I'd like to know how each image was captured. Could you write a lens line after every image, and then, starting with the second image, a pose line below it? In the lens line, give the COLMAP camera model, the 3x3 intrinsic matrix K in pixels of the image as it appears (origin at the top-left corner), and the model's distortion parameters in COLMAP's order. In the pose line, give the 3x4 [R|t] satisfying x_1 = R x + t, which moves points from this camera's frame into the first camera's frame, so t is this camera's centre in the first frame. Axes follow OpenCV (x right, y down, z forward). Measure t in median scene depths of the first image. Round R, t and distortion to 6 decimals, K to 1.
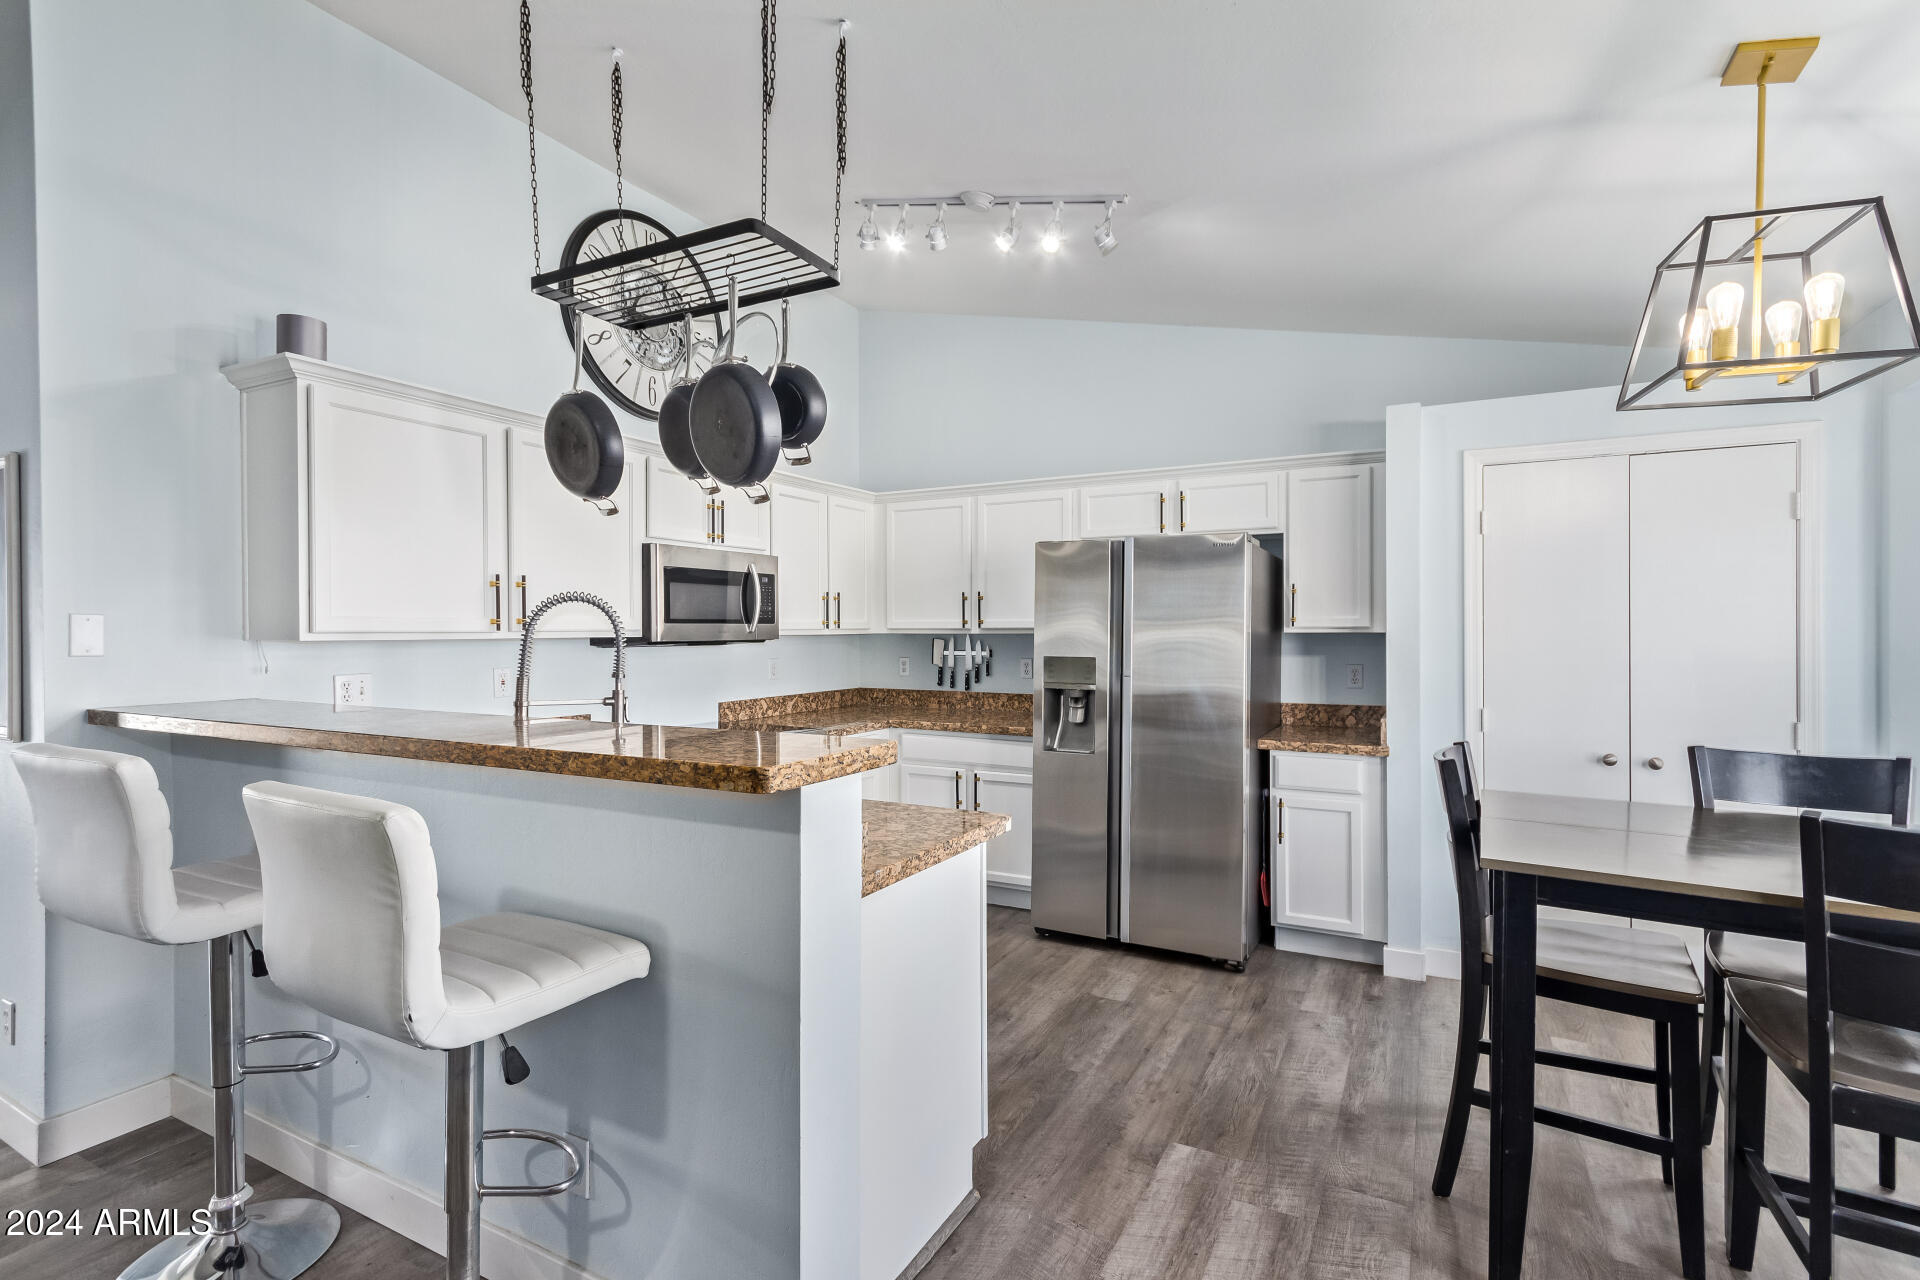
lens RADIAL K [[902.4, 0, 986.1], [0, 902.4, 636.6], [0, 0, 1]] dist [0.011915, -0.002317]
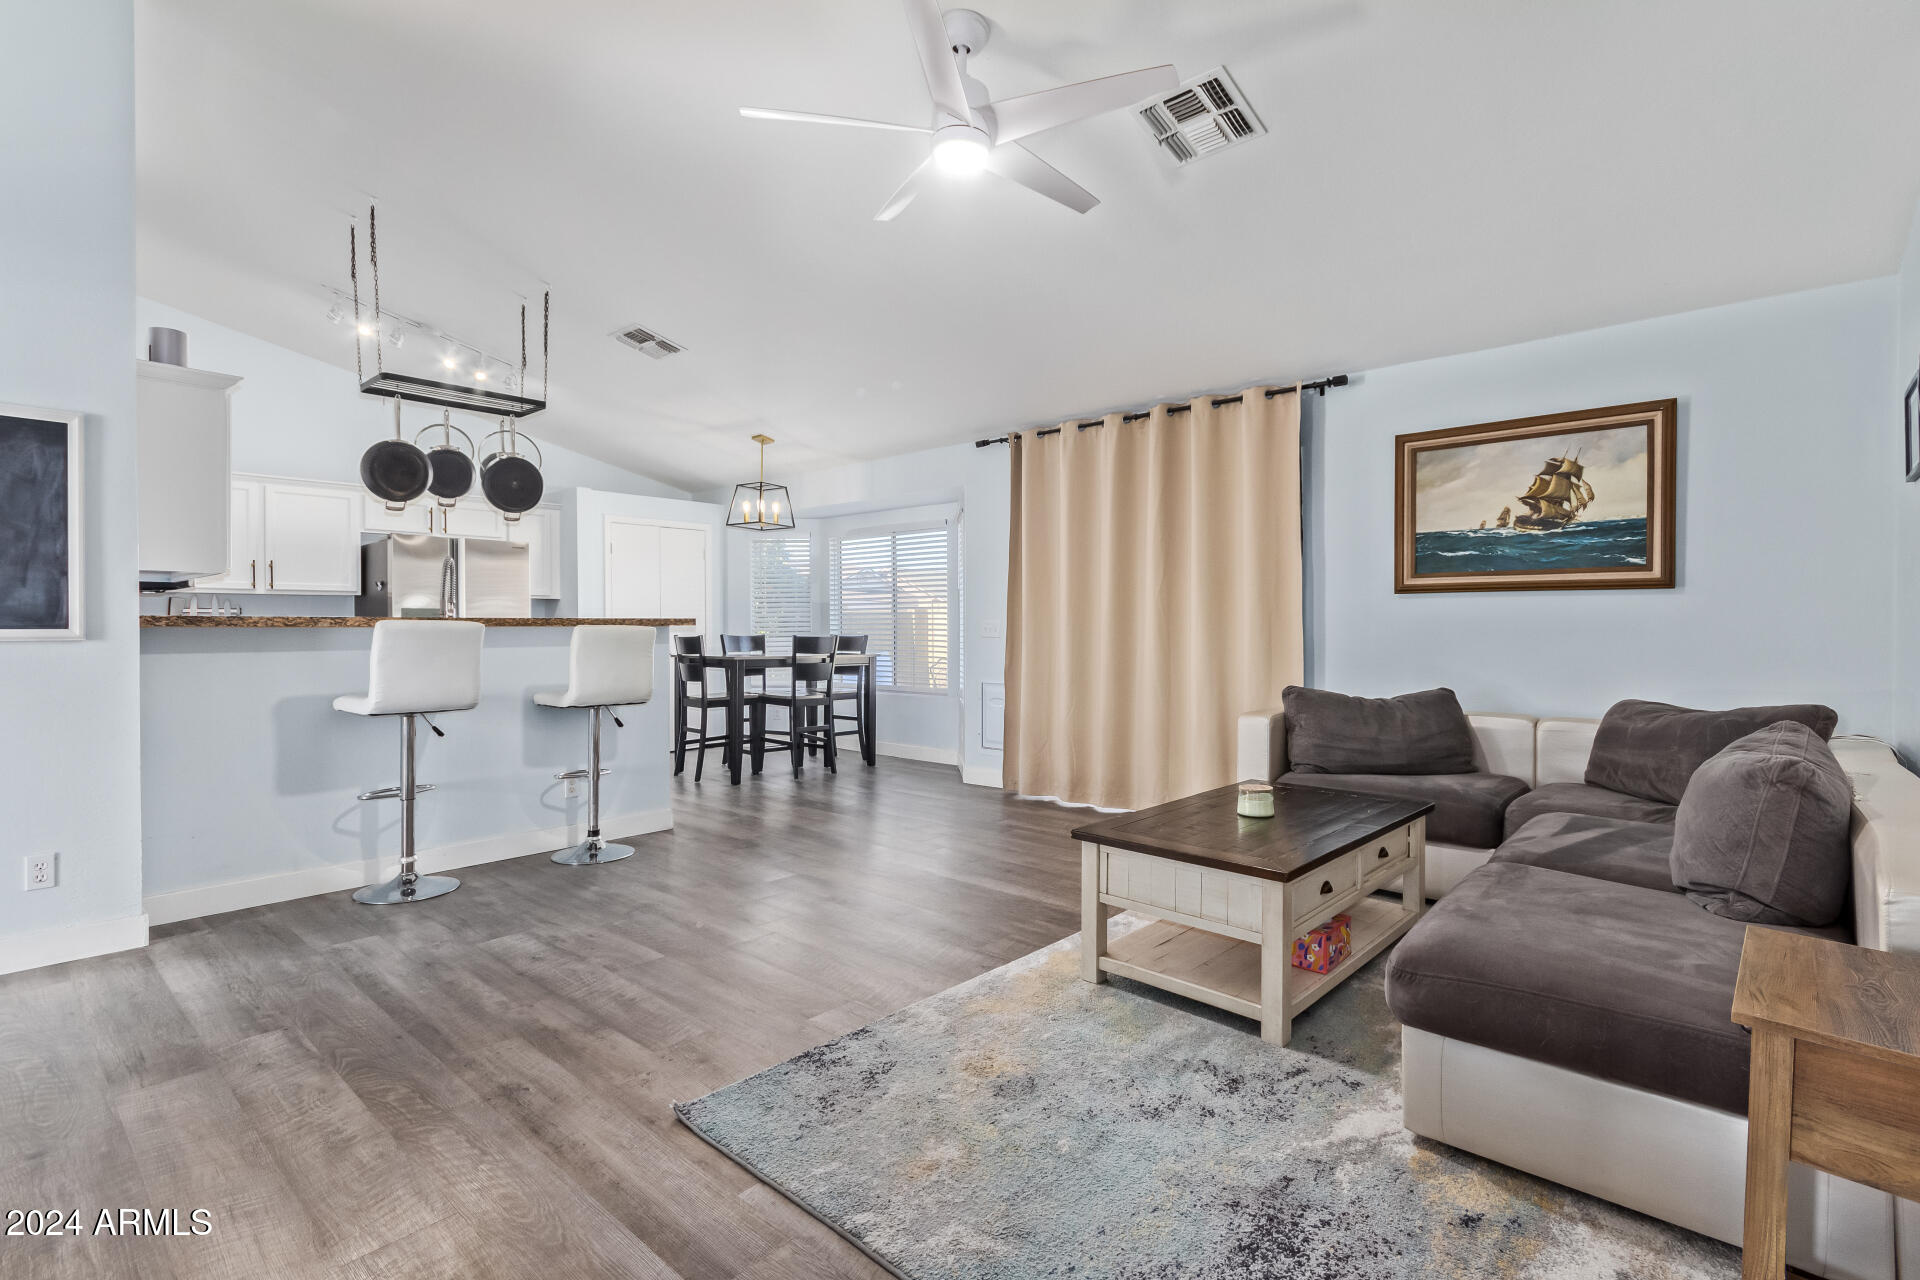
lens RADIAL K [[902.4, 0, 967.5], [0, 902.4, 622.8], [0, 0, 1]] dist [0.011915, -0.002317]
pose [[0.226019, 0.003317, 0.974117, -1.905019], [0.005613, 0.999973, -0.004707, 0.098138], [-0.974107, 0.006531, 0.225994, -0.471931]]
